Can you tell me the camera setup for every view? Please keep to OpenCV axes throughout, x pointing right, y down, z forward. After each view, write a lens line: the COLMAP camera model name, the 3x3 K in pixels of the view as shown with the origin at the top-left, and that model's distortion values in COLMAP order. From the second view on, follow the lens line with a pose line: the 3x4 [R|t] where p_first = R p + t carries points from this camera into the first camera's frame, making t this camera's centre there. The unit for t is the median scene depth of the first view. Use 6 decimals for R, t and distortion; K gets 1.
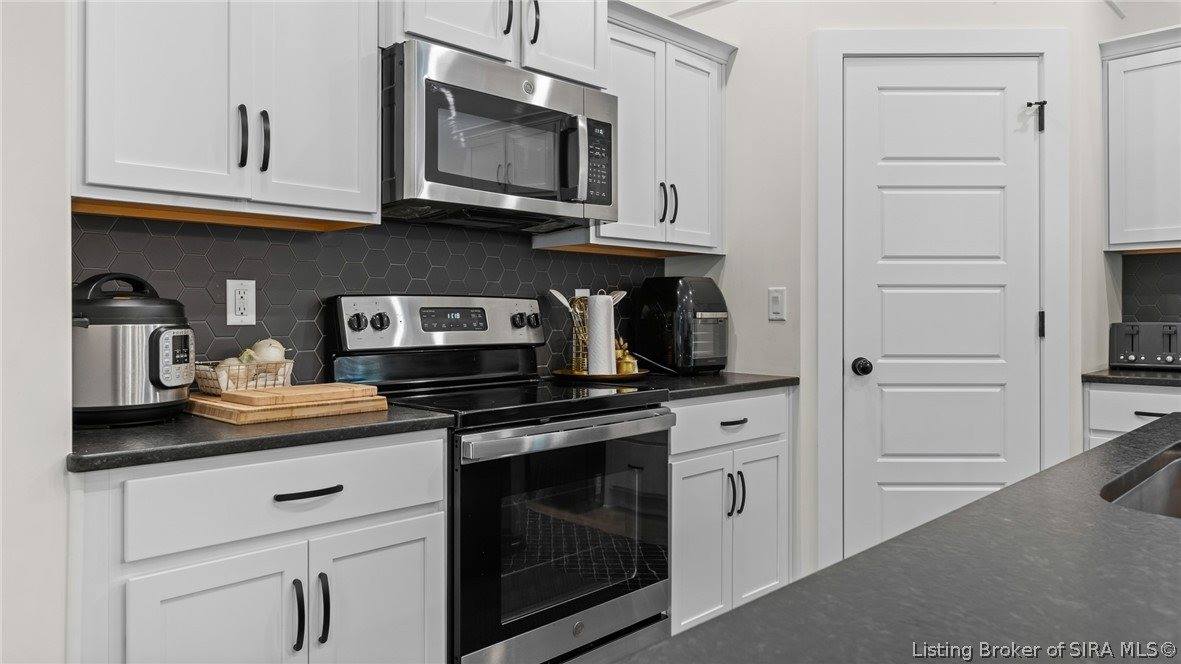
lens RADIAL K [[794.7, 0, 586.5], [0, 794.7, 318.2], [0, 0, 1]] dist [0.003021, -0.000465]
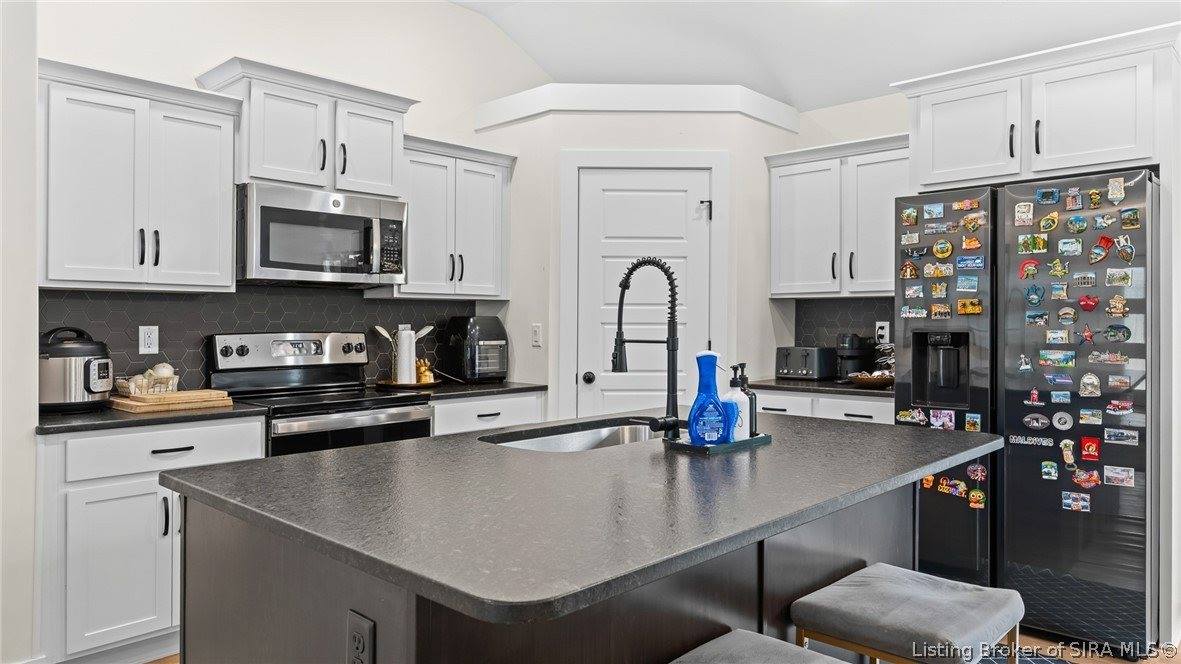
lens RADIAL K [[779.8, 0, 595.7], [0, 779.8, 327.0], [0, 0, 1]] dist [0.004720, 0.002992]
pose [[0.999356, 0.001340, 0.035846, 0.418680], [-0.001403, 0.999998, 0.001728, -0.050459], [-0.035843, -0.001778, 0.999356, -0.622379]]
